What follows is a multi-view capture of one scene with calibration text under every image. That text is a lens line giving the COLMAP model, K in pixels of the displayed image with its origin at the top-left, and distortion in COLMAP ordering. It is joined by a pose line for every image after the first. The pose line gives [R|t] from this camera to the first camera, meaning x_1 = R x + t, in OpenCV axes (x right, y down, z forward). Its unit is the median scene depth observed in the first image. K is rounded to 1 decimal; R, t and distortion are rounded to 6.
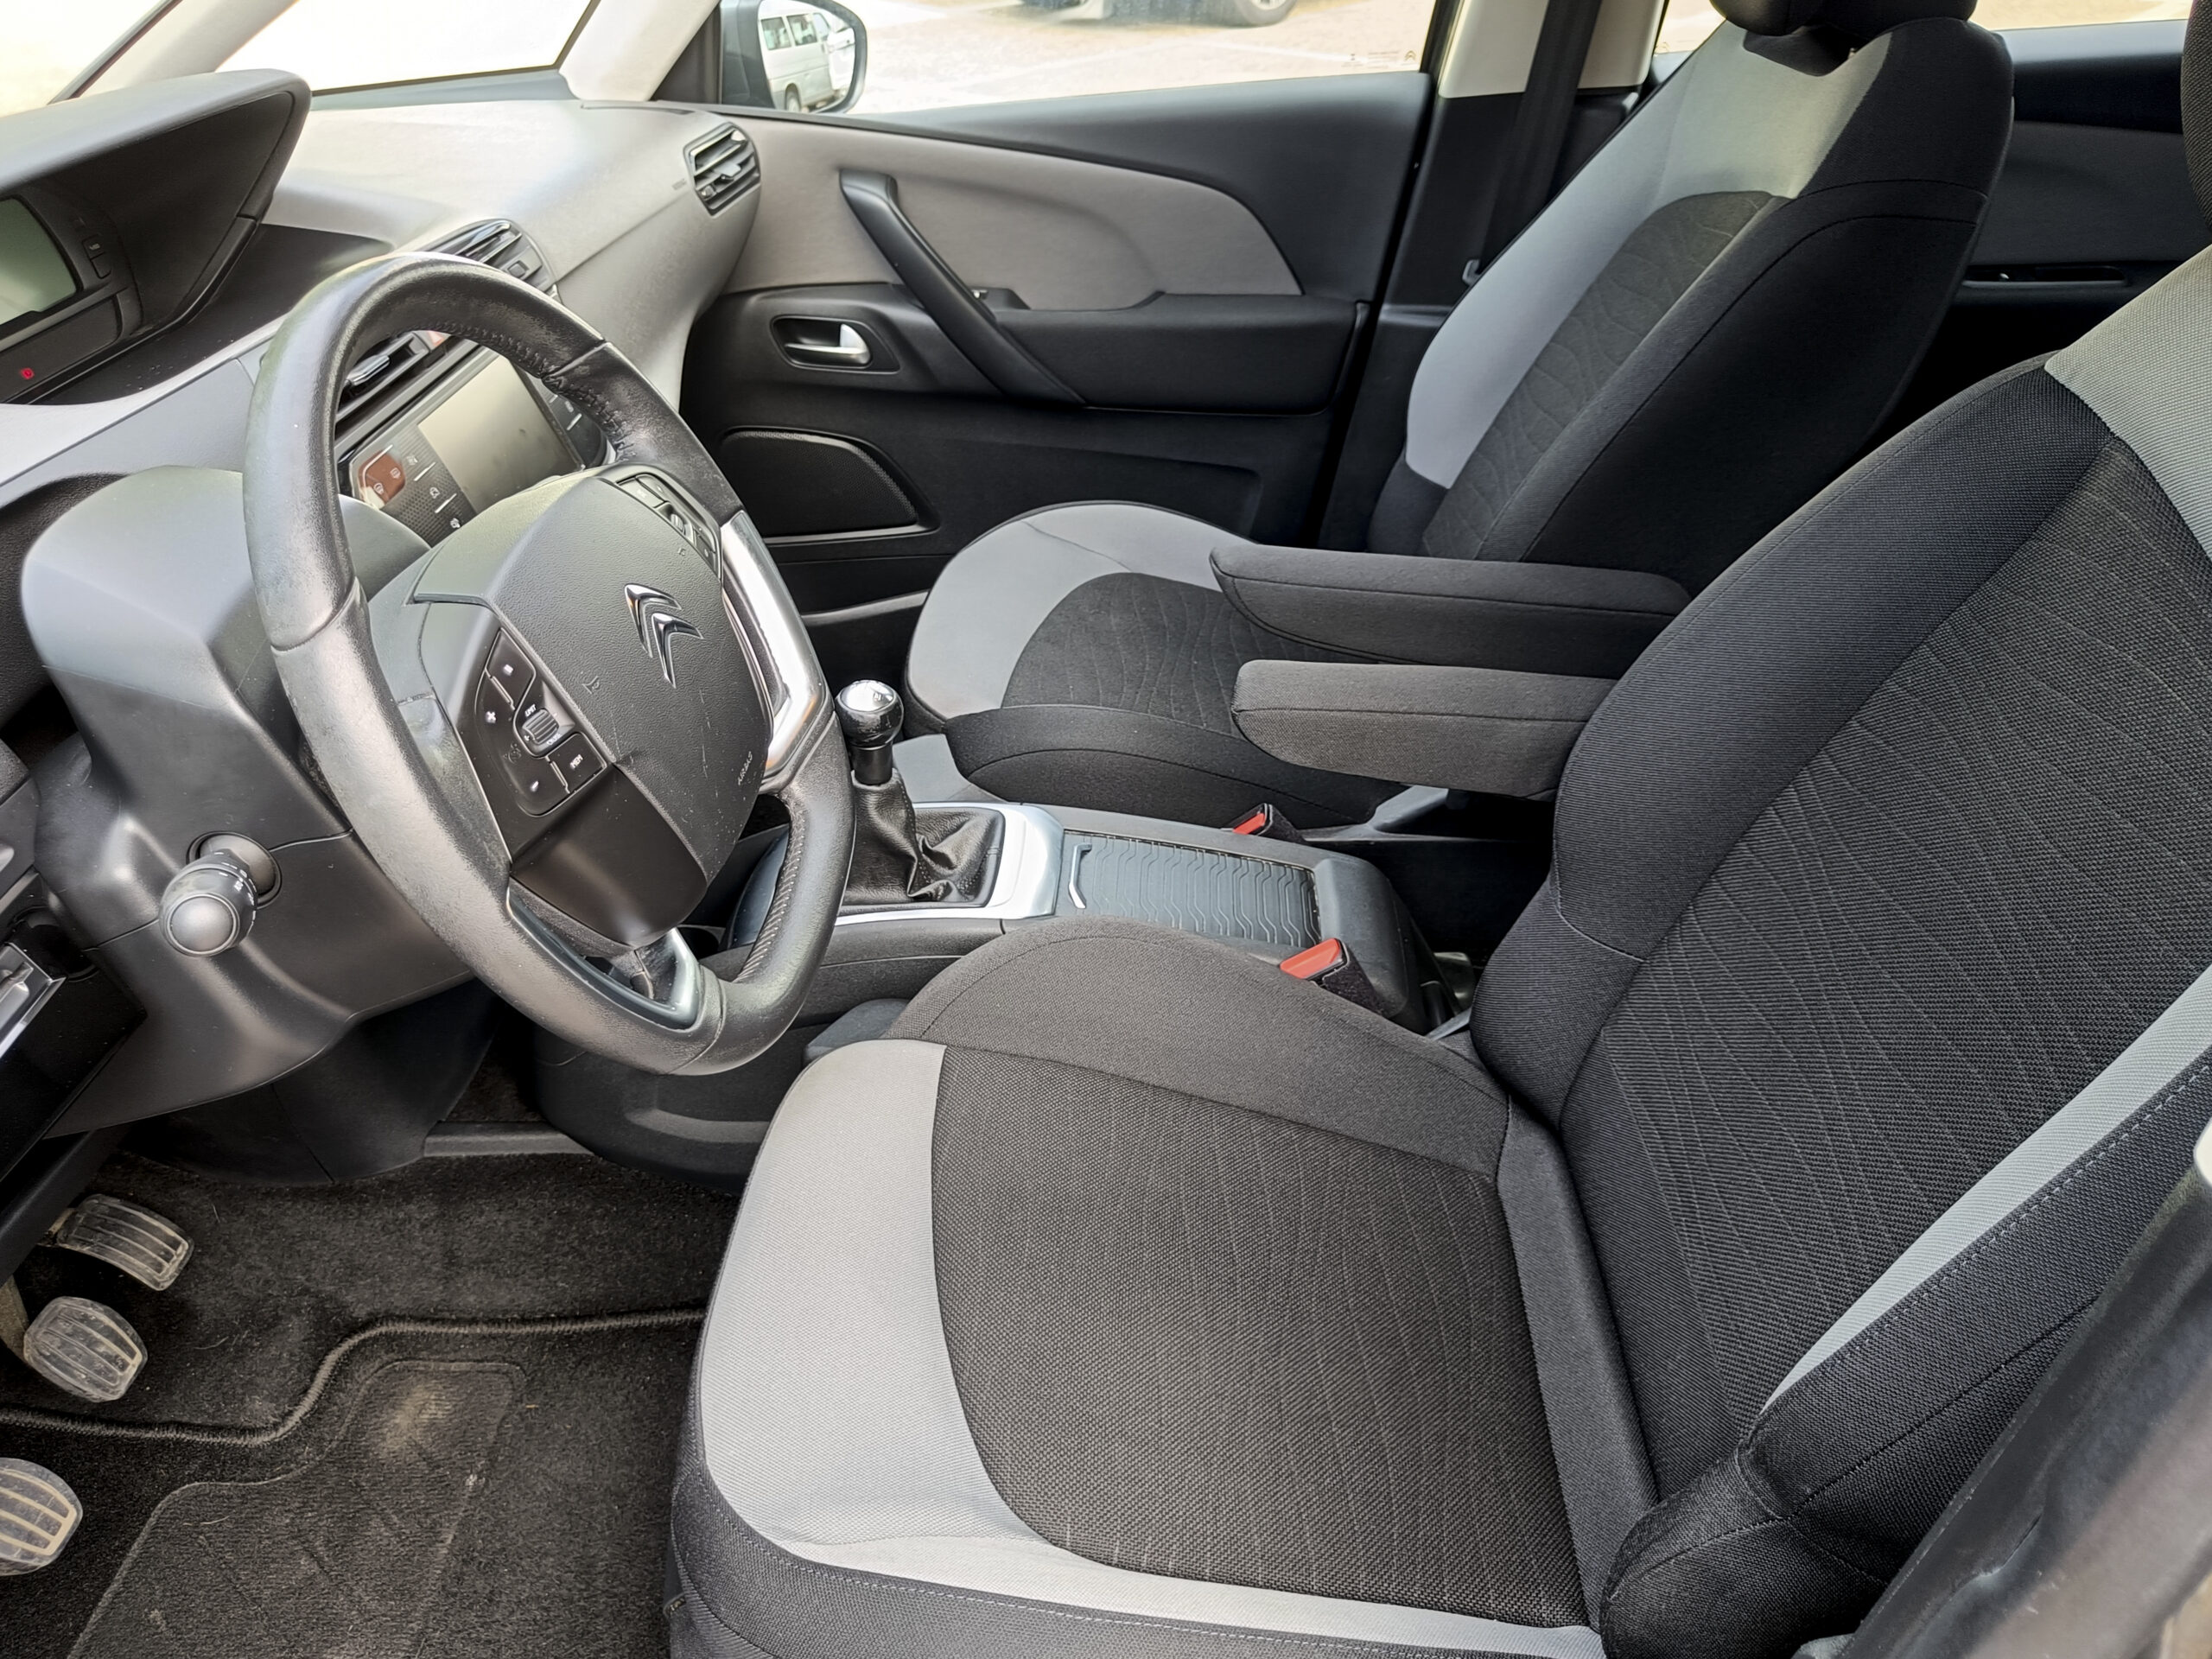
lens RADIAL K [[1658.9, 0, 1115.6], [0, 1658.9, 806.4], [0, 0, 1]] dist [0.003605, -0.007655]
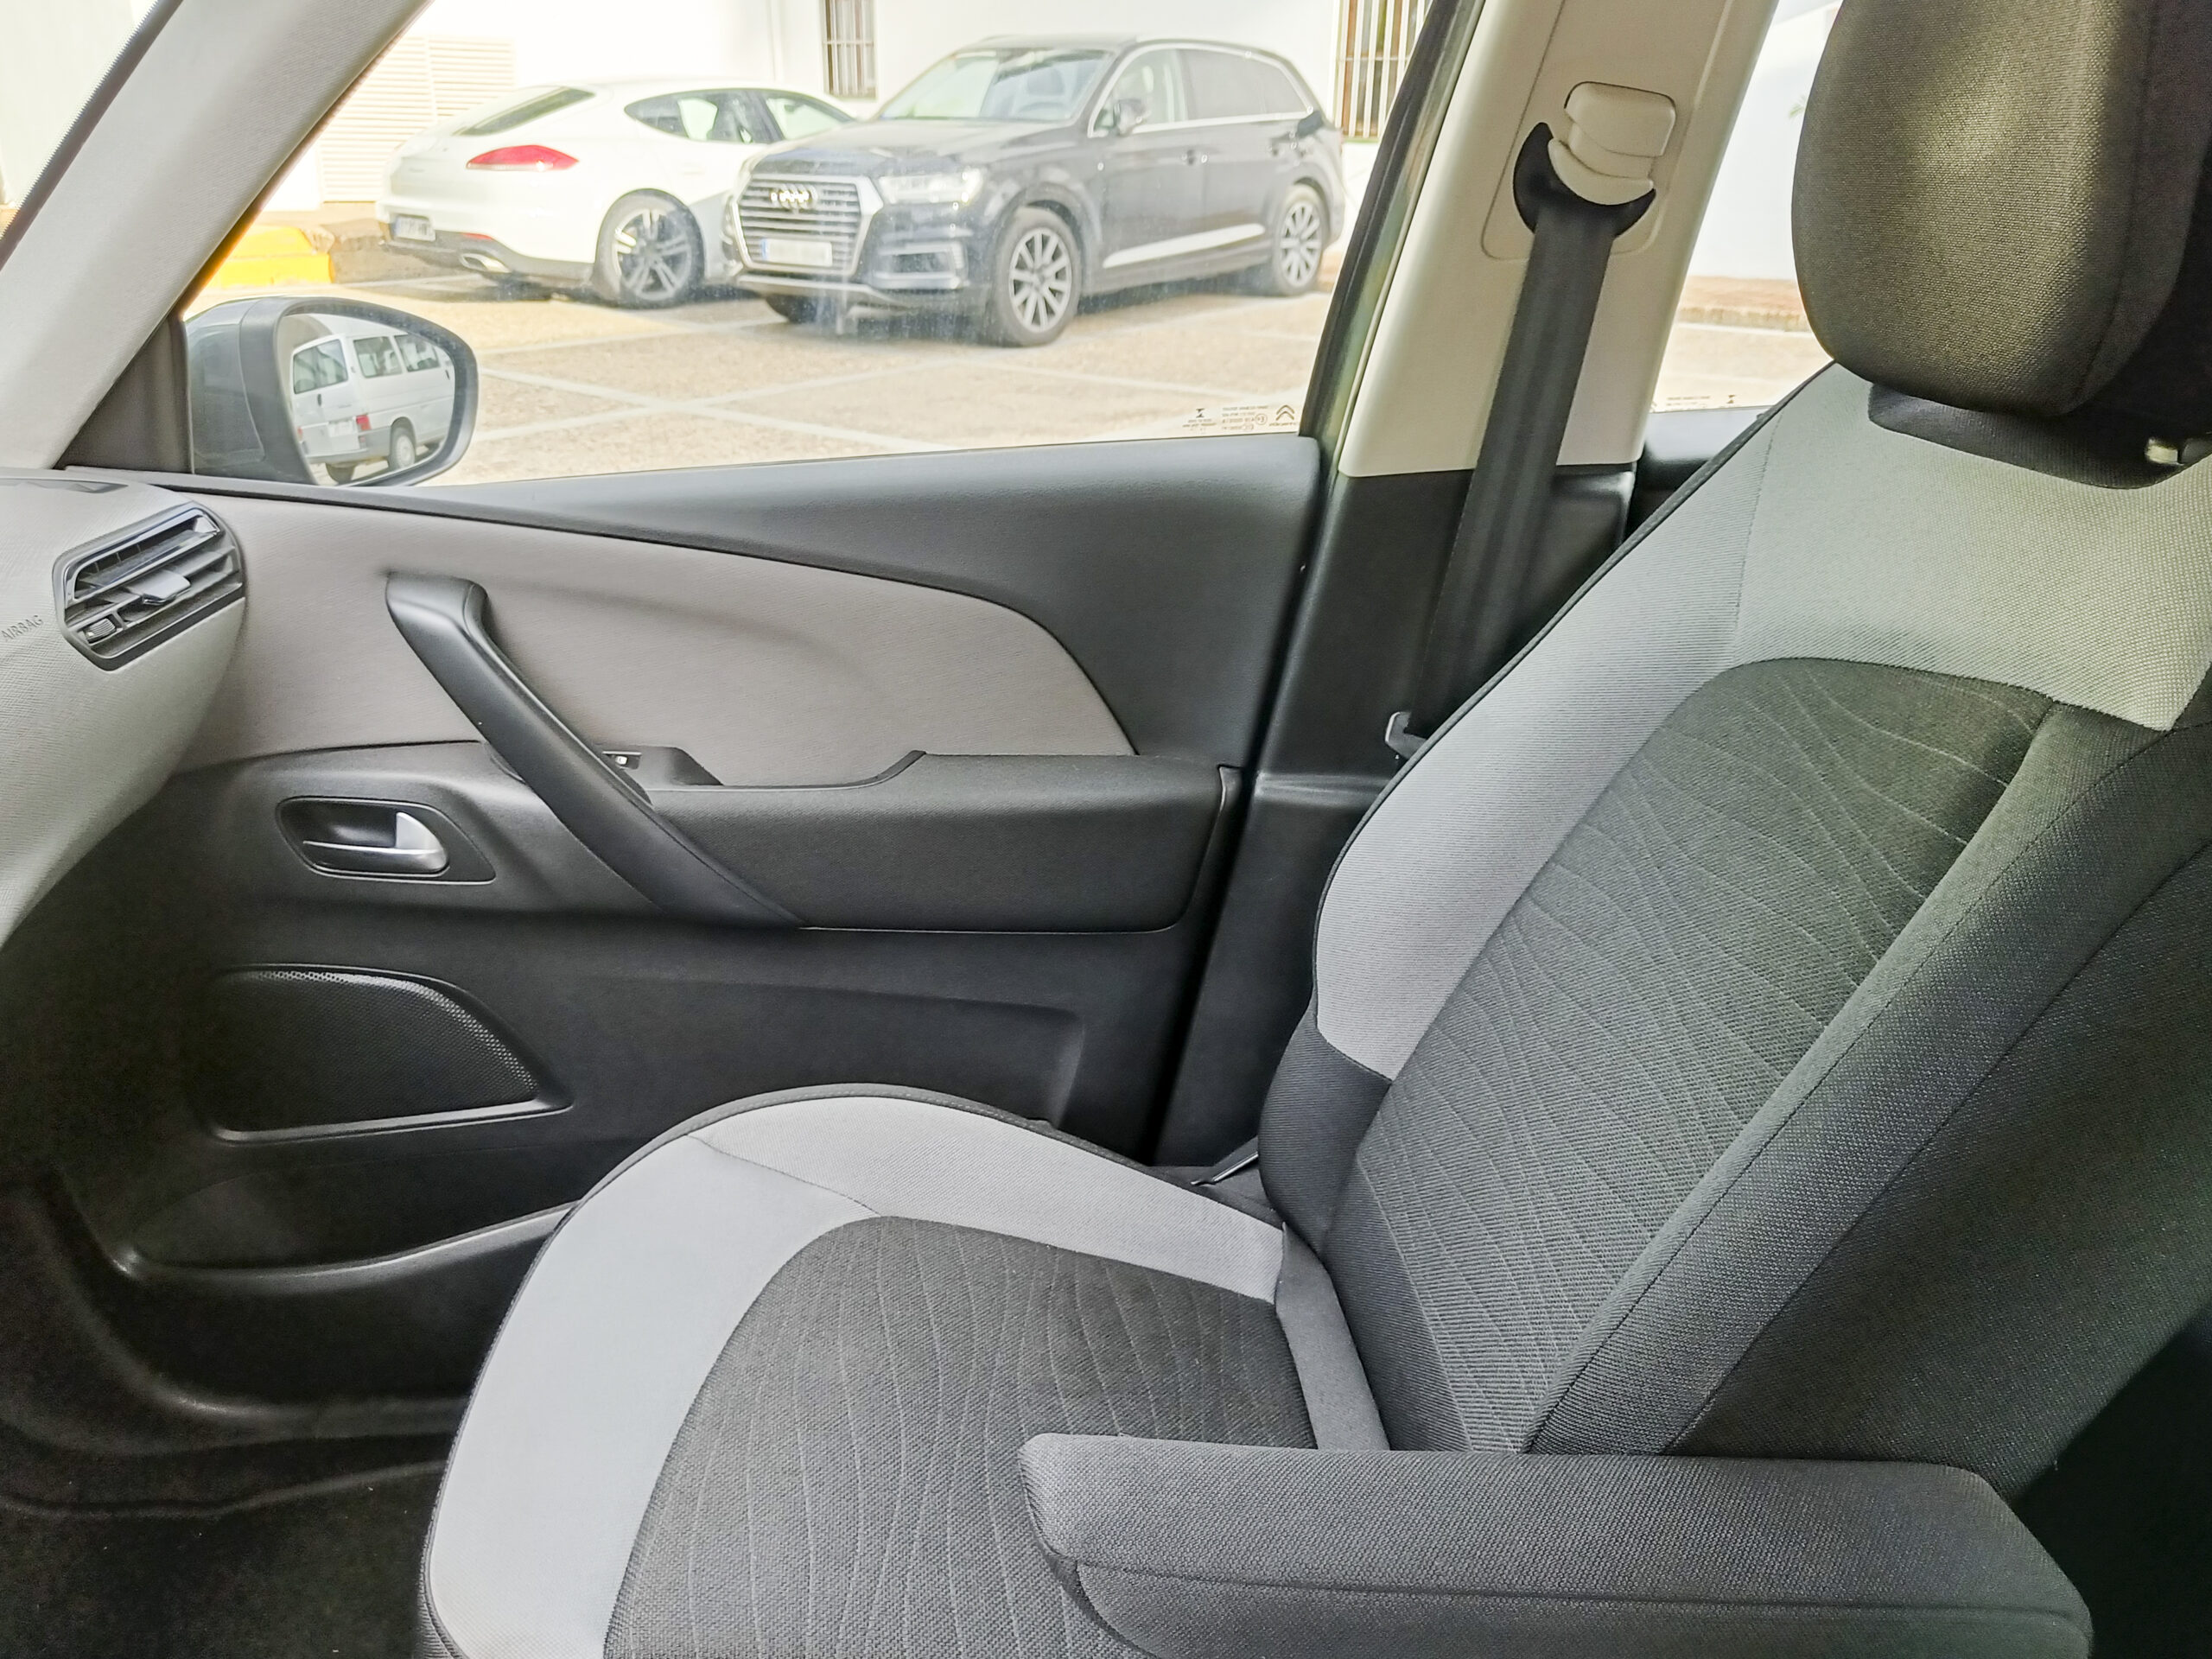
lens RADIAL K [[1658.9, 0, 1121.0], [0, 1658.9, 831.3], [0, 0, 1]] dist [0.003605, -0.007655]
pose [[0.991038, -0.020259, 0.132038, 0.020295], [0.040291, 0.987733, -0.150863, -0.182828], [-0.127362, 0.154831, 0.979697, 0.370680]]
